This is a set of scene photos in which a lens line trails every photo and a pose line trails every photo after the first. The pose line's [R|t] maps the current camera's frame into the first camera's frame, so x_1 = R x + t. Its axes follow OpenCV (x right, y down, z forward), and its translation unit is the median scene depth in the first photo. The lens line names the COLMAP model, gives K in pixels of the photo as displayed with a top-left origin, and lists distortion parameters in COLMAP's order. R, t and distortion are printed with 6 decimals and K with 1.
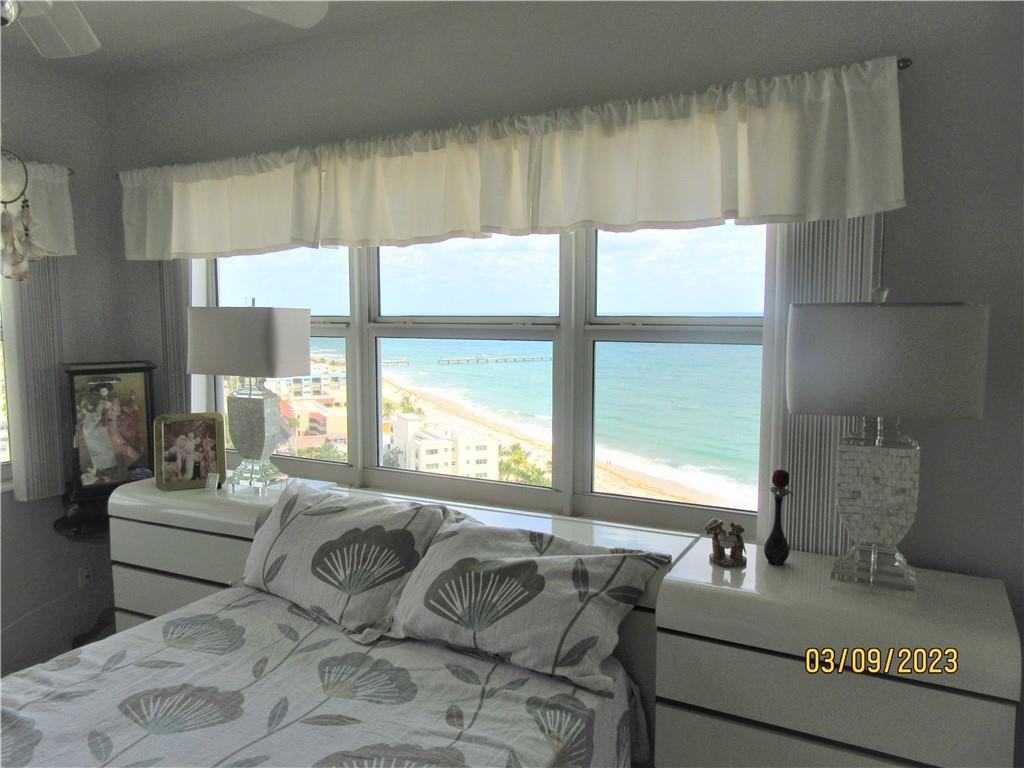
lens RADIAL K [[748.8, 0, 512.0], [0, 748.8, 384.0], [0, 0, 1]] dist [0.002008, 0.002063]
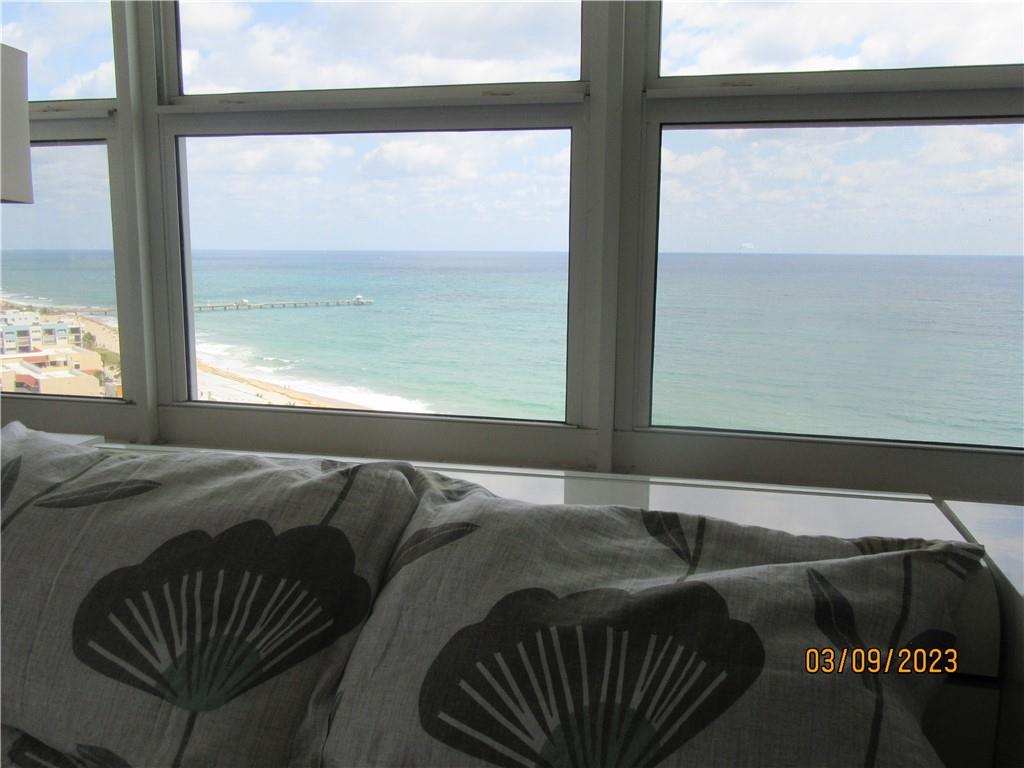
lens RADIAL K [[873.8, 0, 512.0], [0, 873.8, 384.0], [0, 0, 1]] dist [0.028856, -0.014188]
pose [[0.968619, -0.029675, 0.246772, -0.162246], [0.014222, 0.997838, 0.064170, 0.090933], [-0.248143, -0.058647, 0.966947, 0.533884]]
